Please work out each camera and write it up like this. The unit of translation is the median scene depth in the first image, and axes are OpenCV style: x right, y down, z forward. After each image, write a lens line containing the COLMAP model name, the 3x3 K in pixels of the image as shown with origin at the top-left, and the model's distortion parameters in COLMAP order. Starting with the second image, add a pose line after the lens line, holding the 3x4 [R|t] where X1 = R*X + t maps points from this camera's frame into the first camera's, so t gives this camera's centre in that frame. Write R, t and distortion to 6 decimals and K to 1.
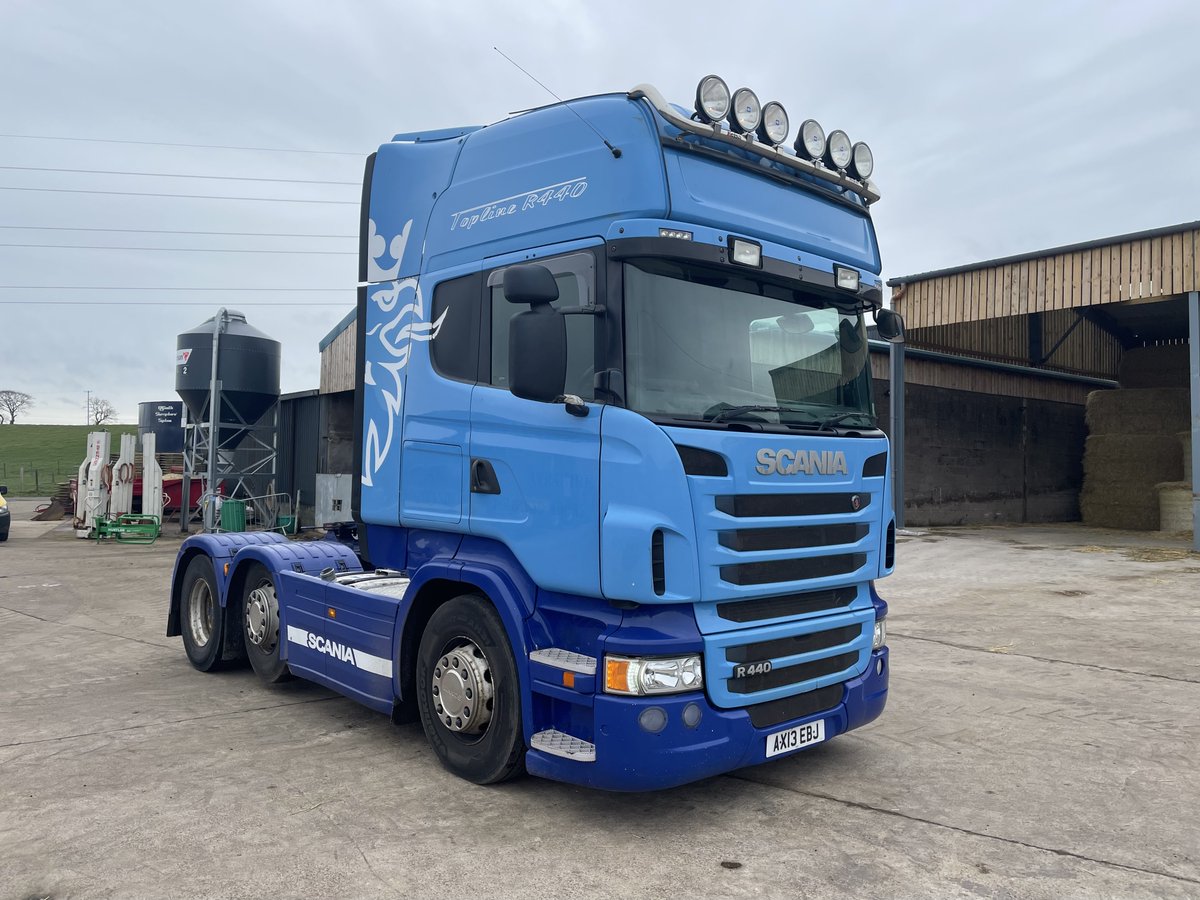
lens RADIAL K [[929.1, 0, 600.0], [0, 929.1, 450.0], [0, 0, 1]] dist [0.001001, 0.000878]
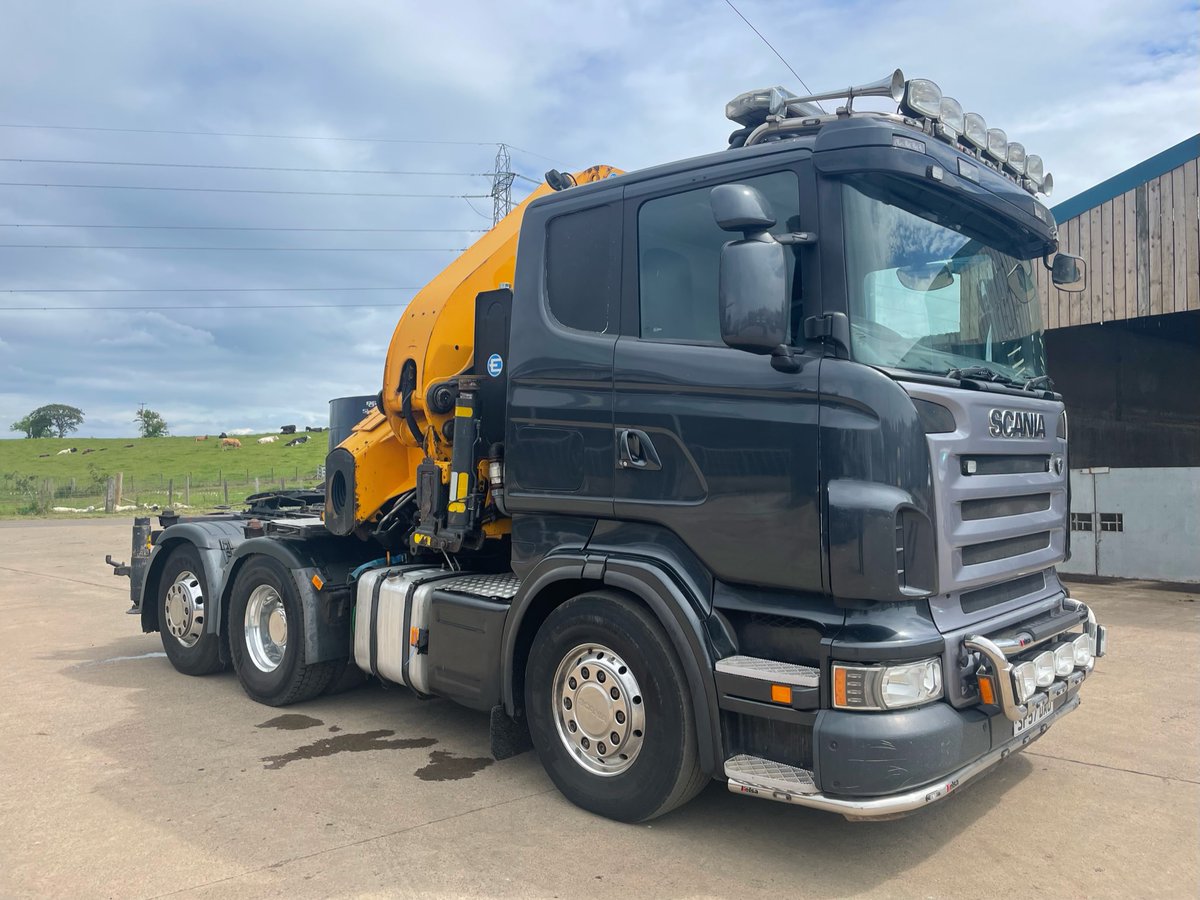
lens RADIAL K [[882.6, 0, 600.0], [0, 882.6, 450.0], [0, 0, 1]] dist [-0.002041, -0.000543]
pose [[0.996472, -0.010880, 0.083212, -0.161953], [0.009520, 0.999815, 0.016715, 0.012281], [-0.083379, -0.015863, 0.996392, 0.158569]]
